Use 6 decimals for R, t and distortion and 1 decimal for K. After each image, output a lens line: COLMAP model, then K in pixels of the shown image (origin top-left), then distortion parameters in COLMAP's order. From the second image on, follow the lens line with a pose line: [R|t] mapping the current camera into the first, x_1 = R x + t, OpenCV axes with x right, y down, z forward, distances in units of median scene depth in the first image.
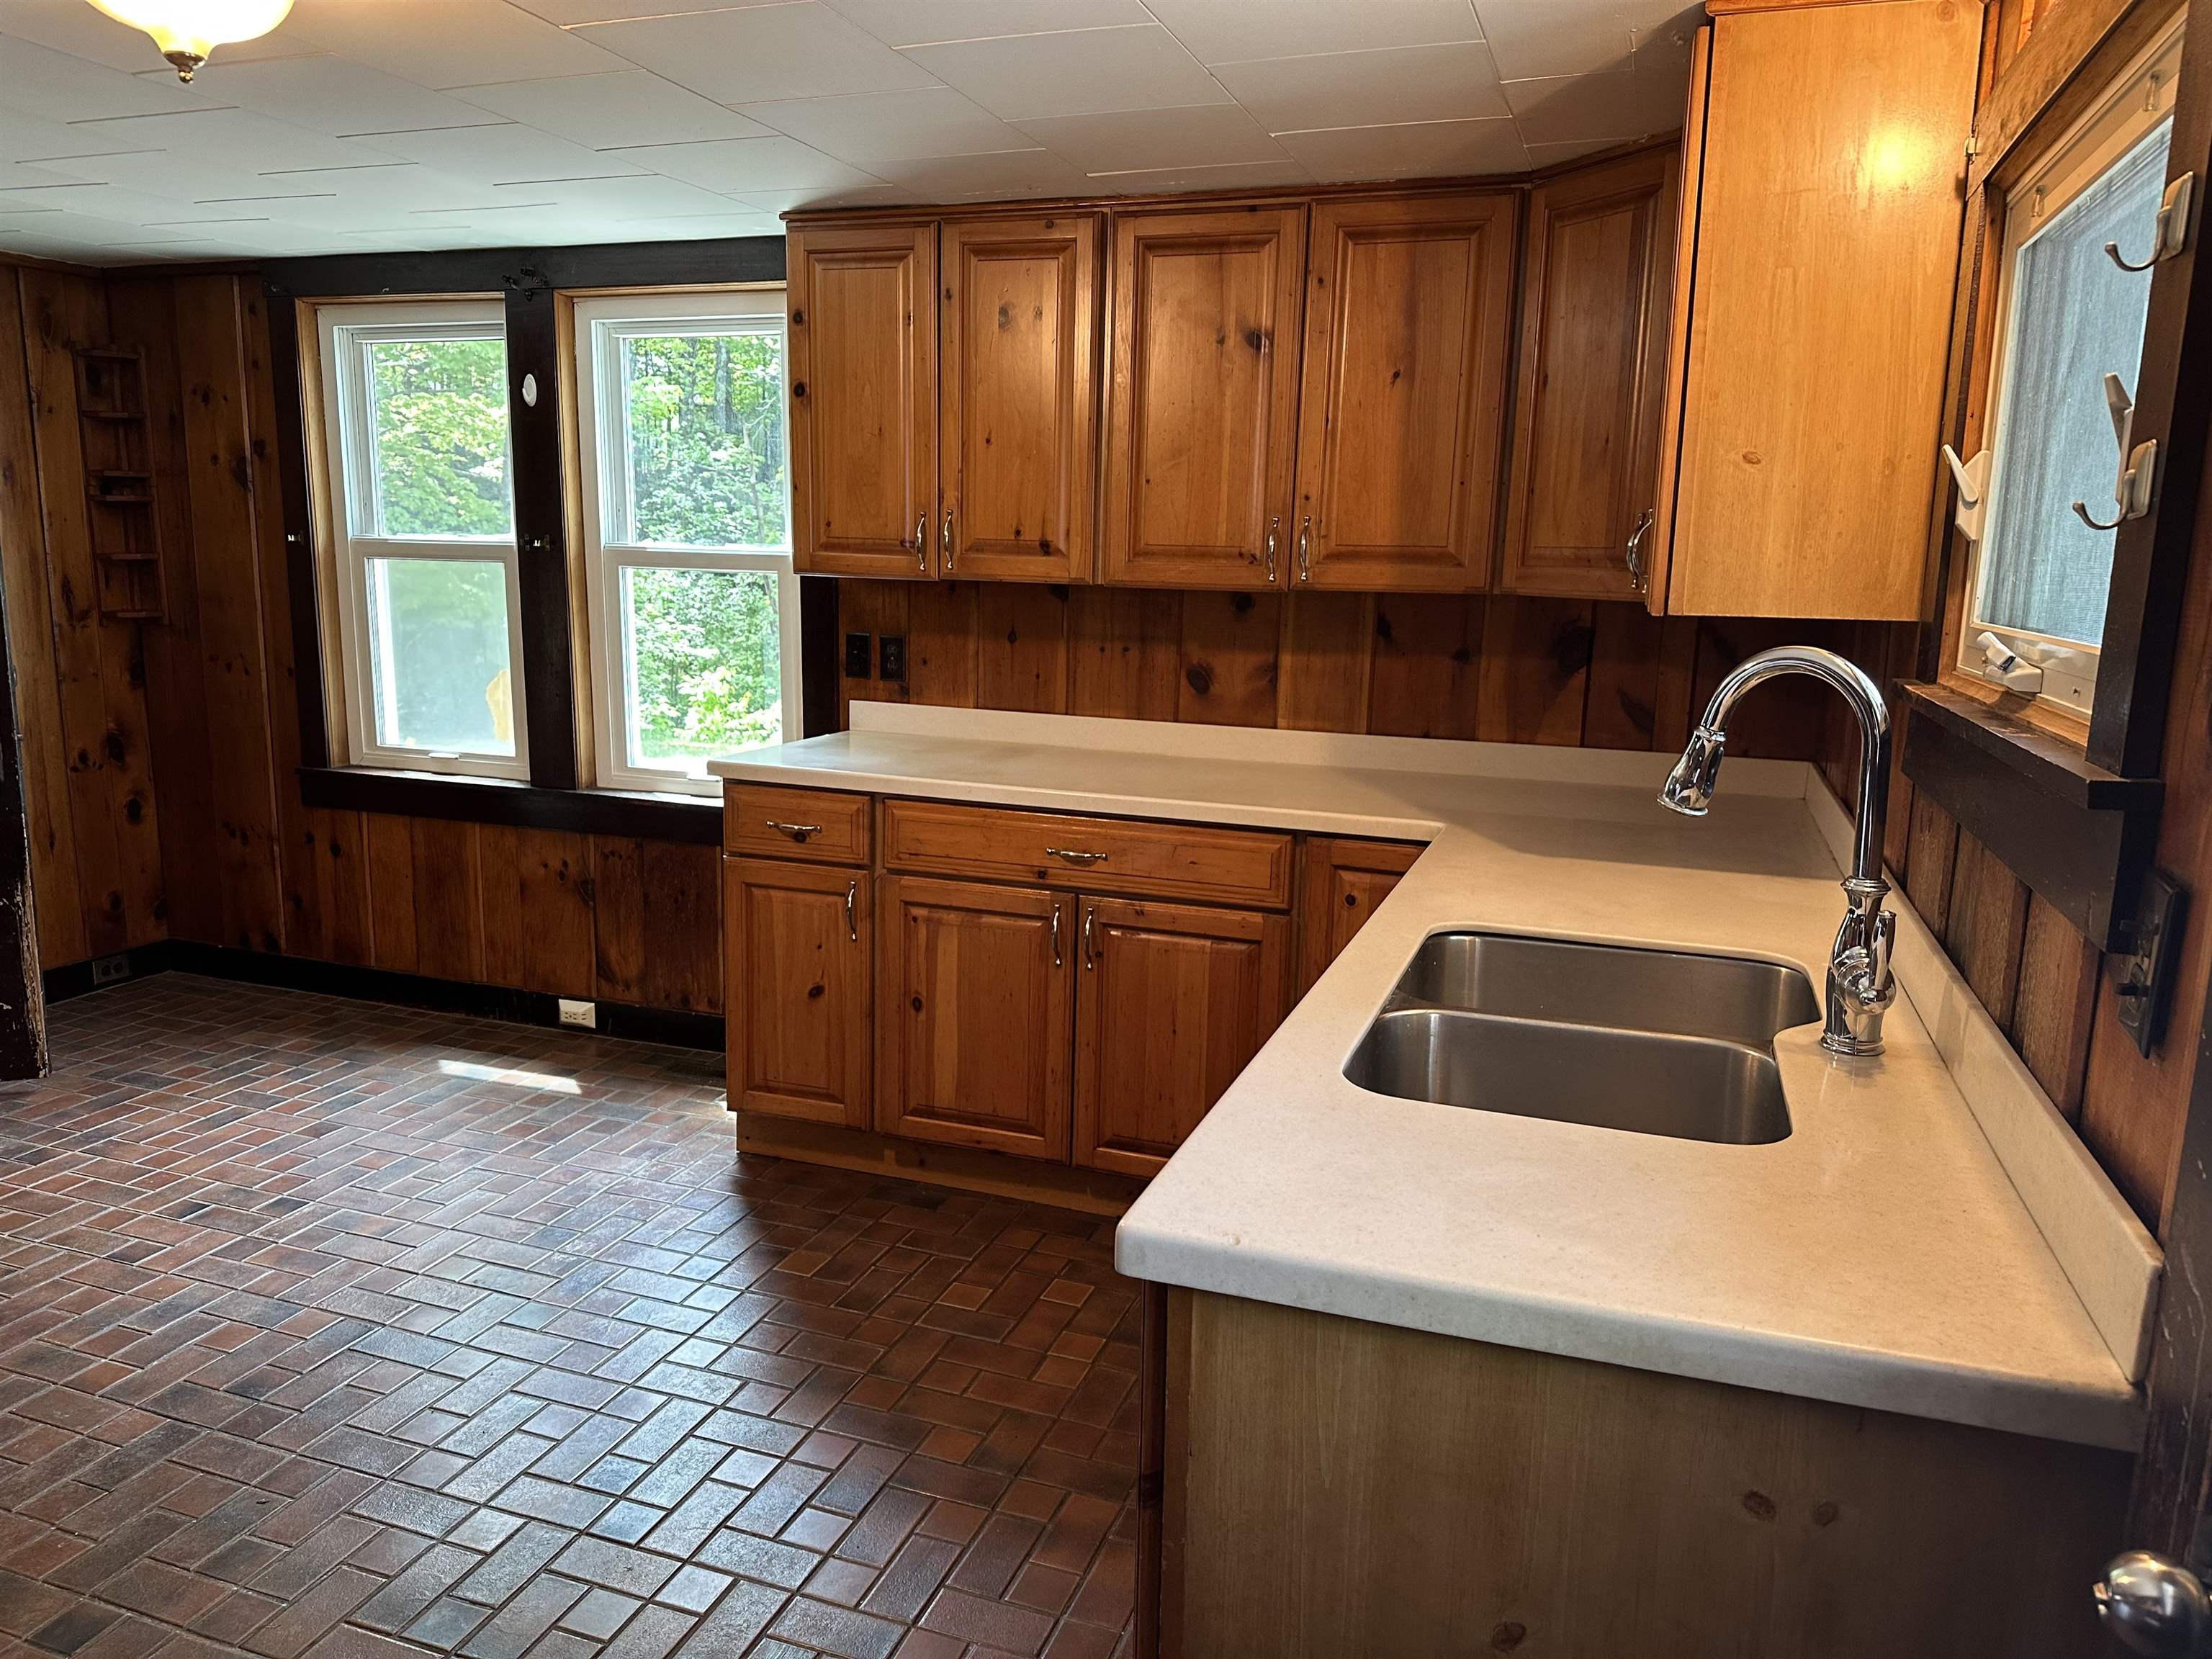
lens RADIAL K [[1539.5, 0, 1087.9], [0, 1539.5, 833.6], [0, 0, 1]] dist [0.138571, -0.205439]
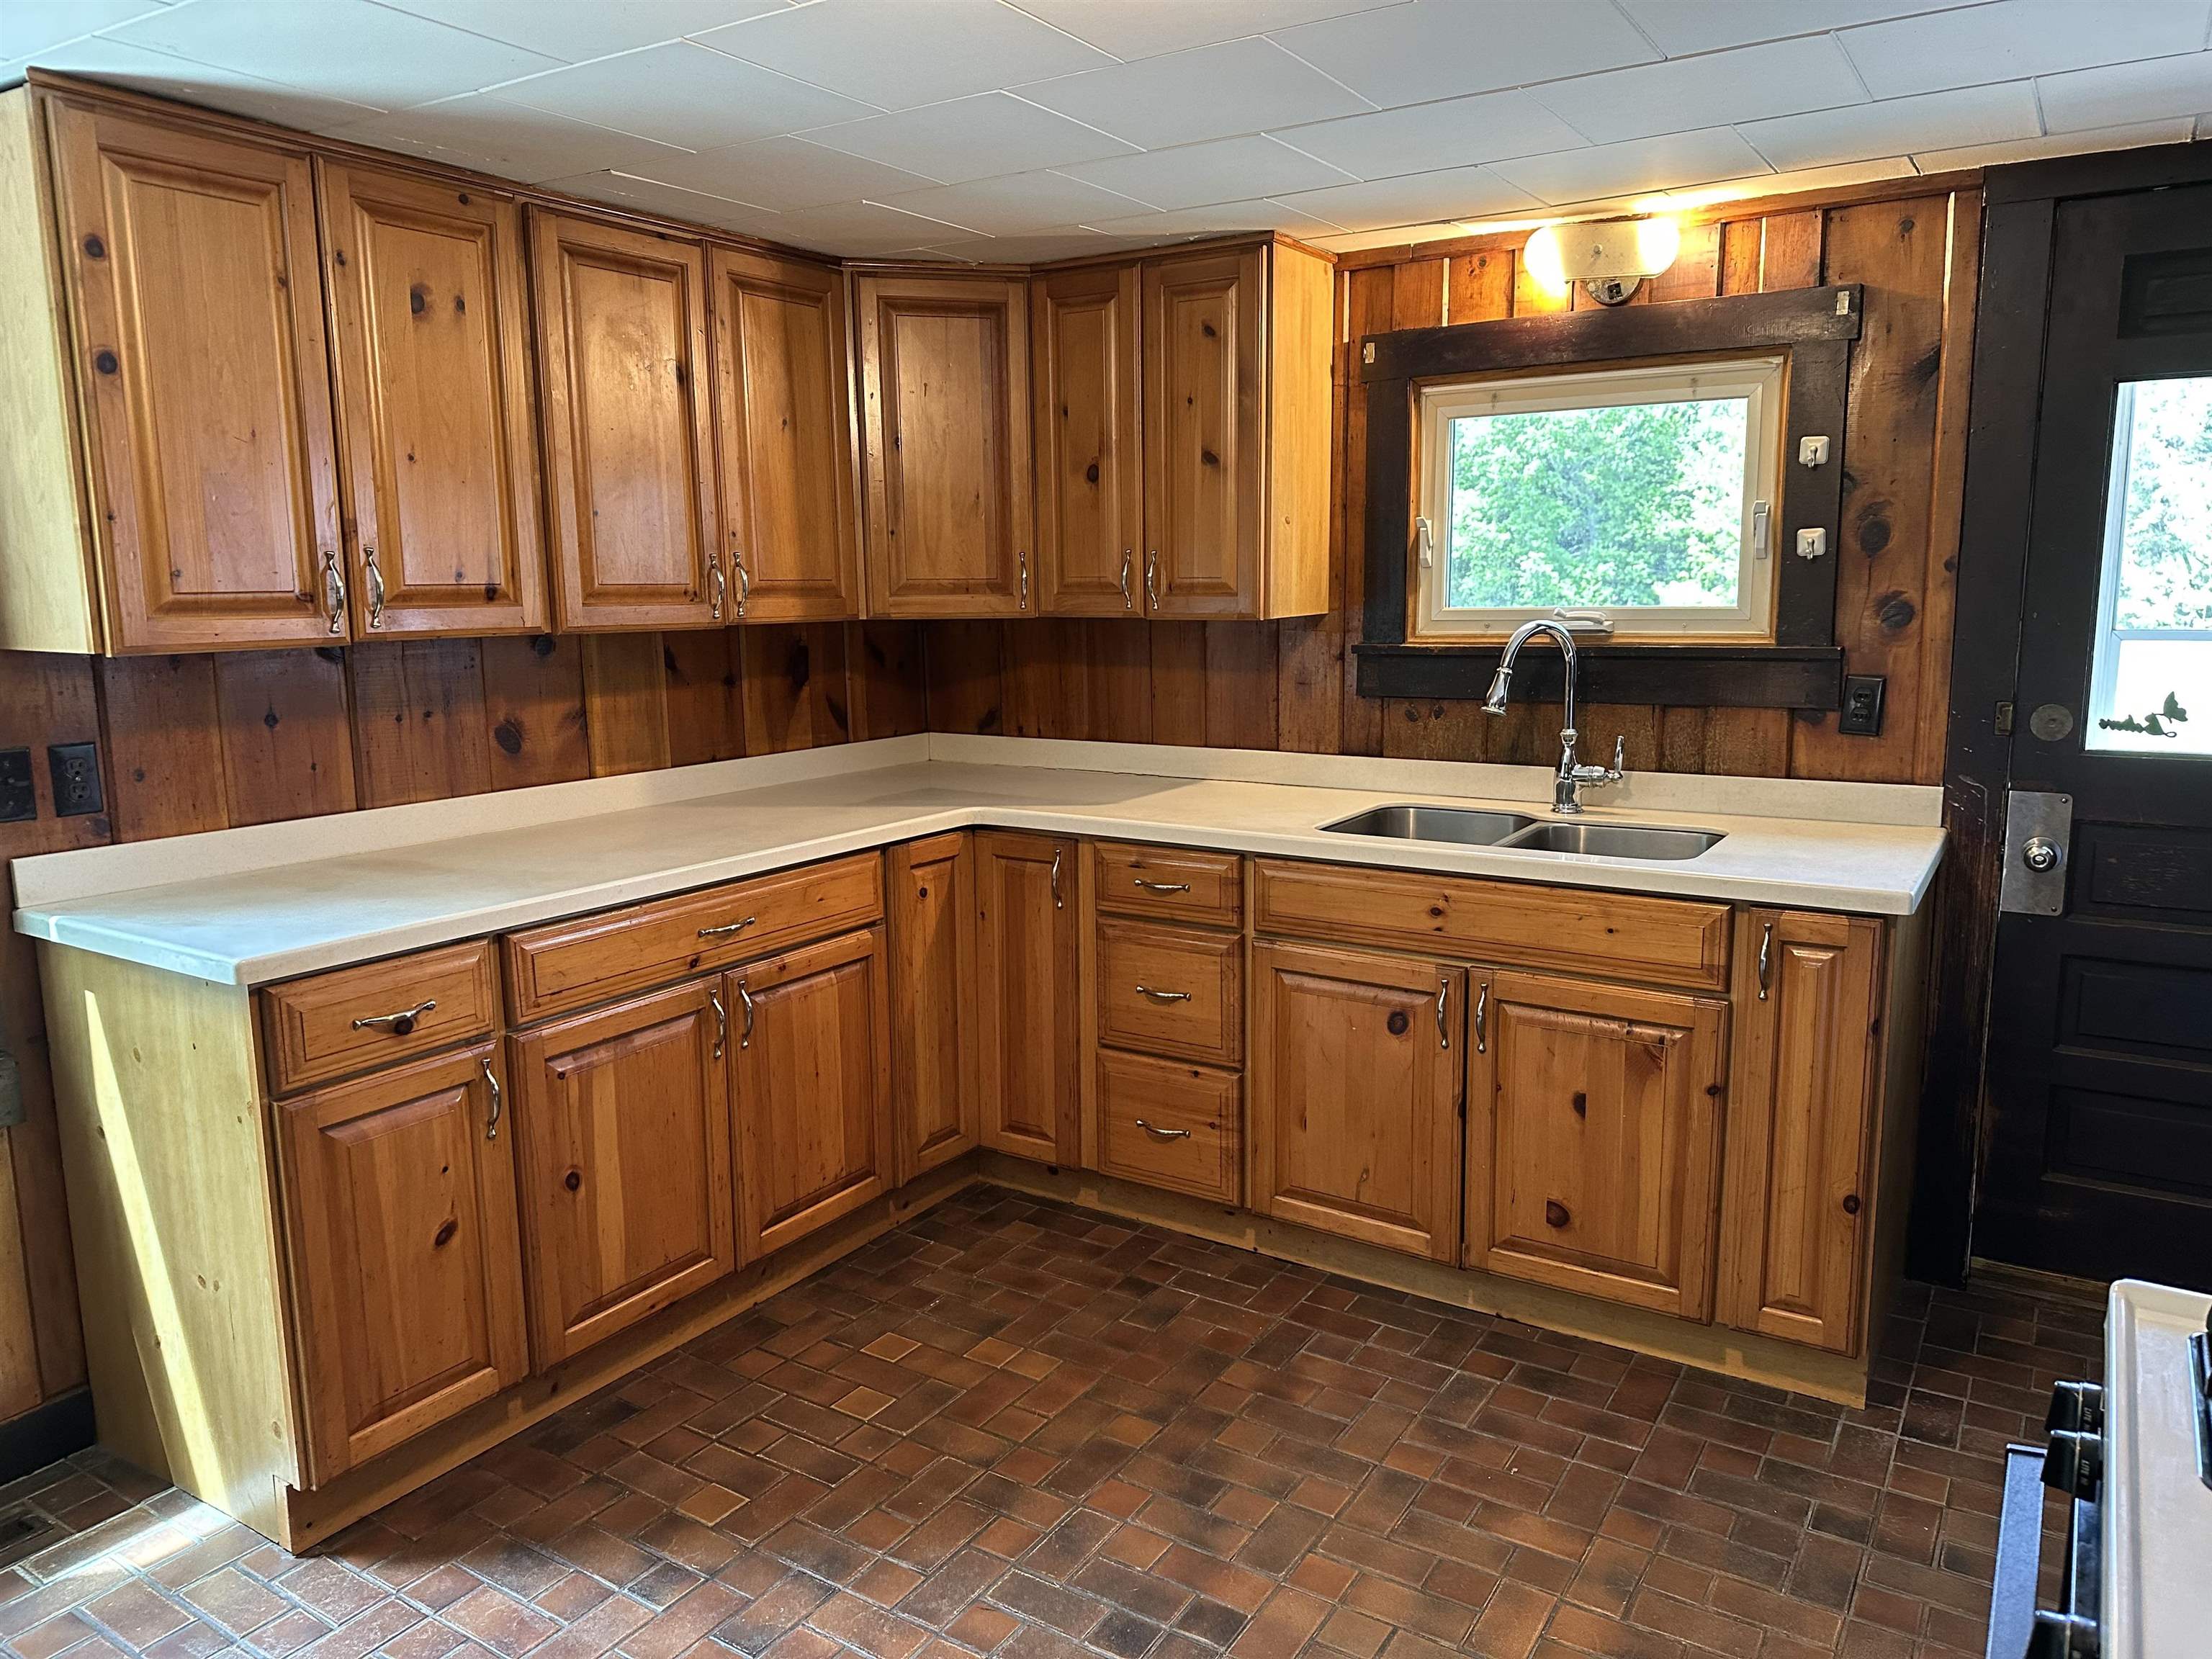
lens RADIAL K [[1549.5, 0, 1104.2], [0, 1549.5, 835.9], [0, 0, 1]] dist [0.093004, -0.131941]
pose [[0.217107, -0.191337, 0.957212, -0.755662], [0.194351, 0.969442, 0.149700, -0.121375], [-0.956604, 0.153534, 0.247660, 0.505358]]
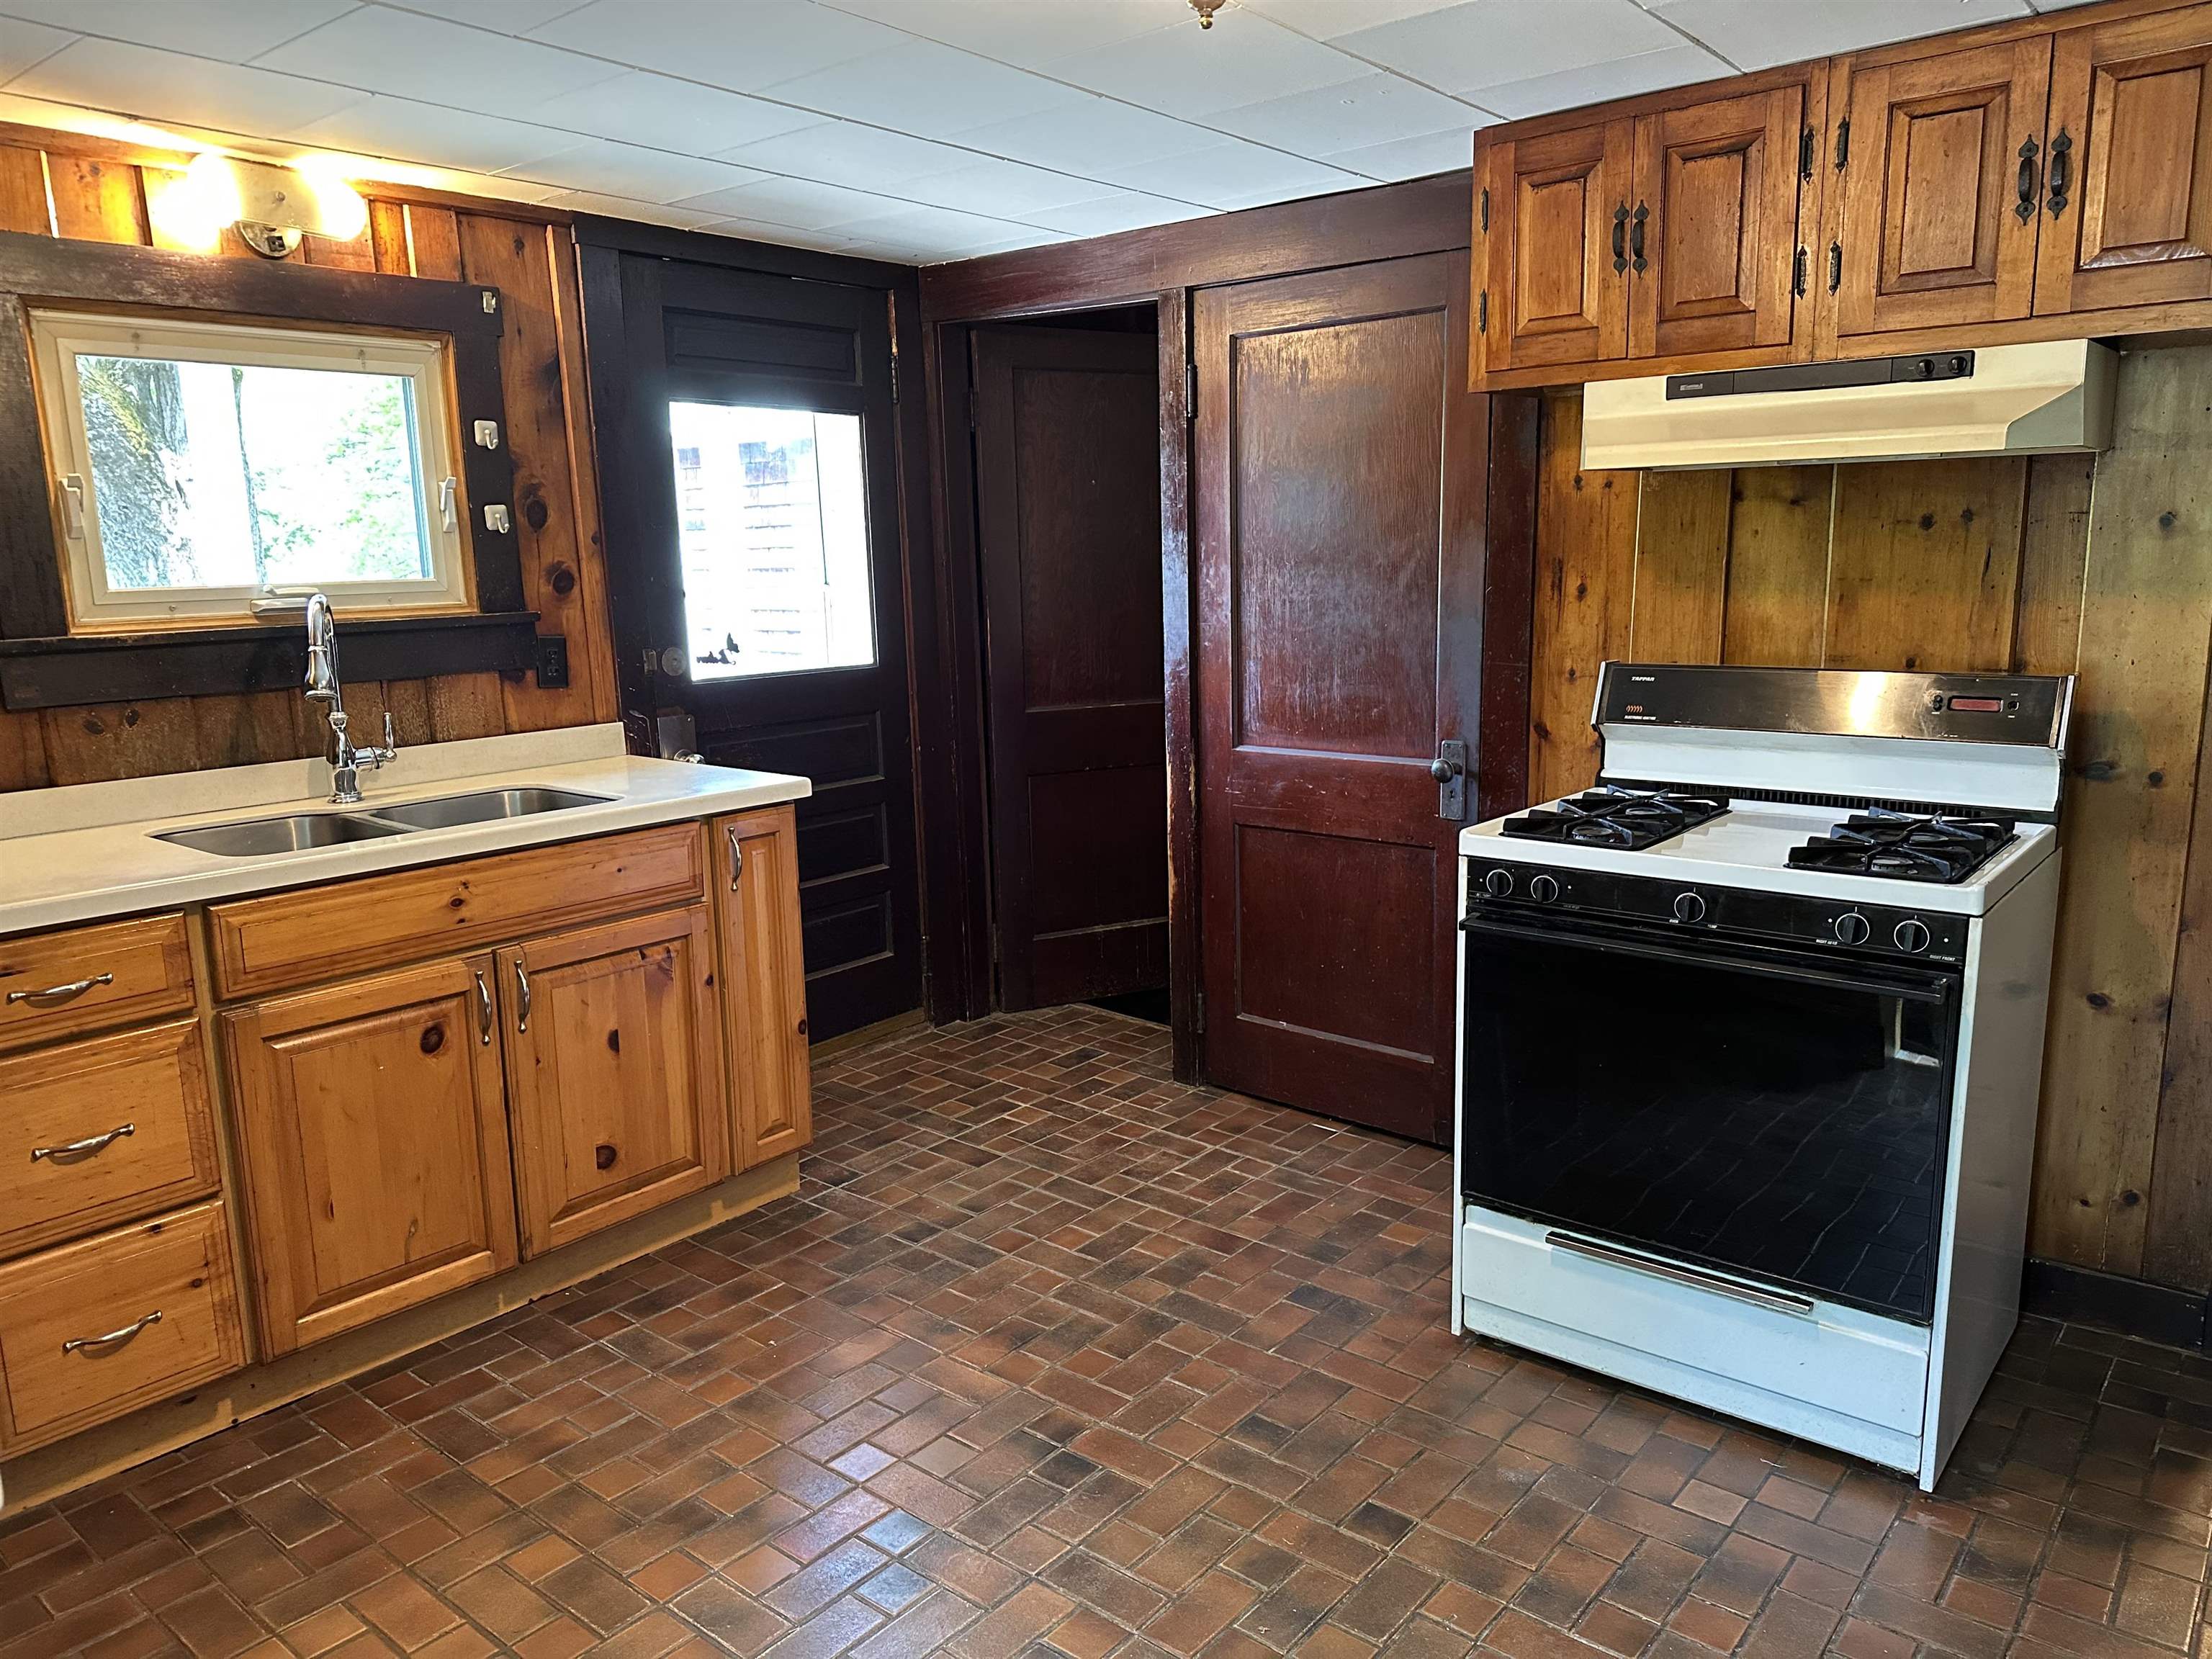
lens RADIAL K [[1549.5, 0, 1104.2], [0, 1549.5, 835.9], [0, 0, 1]] dist [0.093004, -0.131941]
pose [[-0.943525, -0.062496, 0.325352, -0.475562], [0.060534, 0.932994, 0.354764, -0.210333], [-0.325723, 0.354424, -0.876521, 1.118097]]
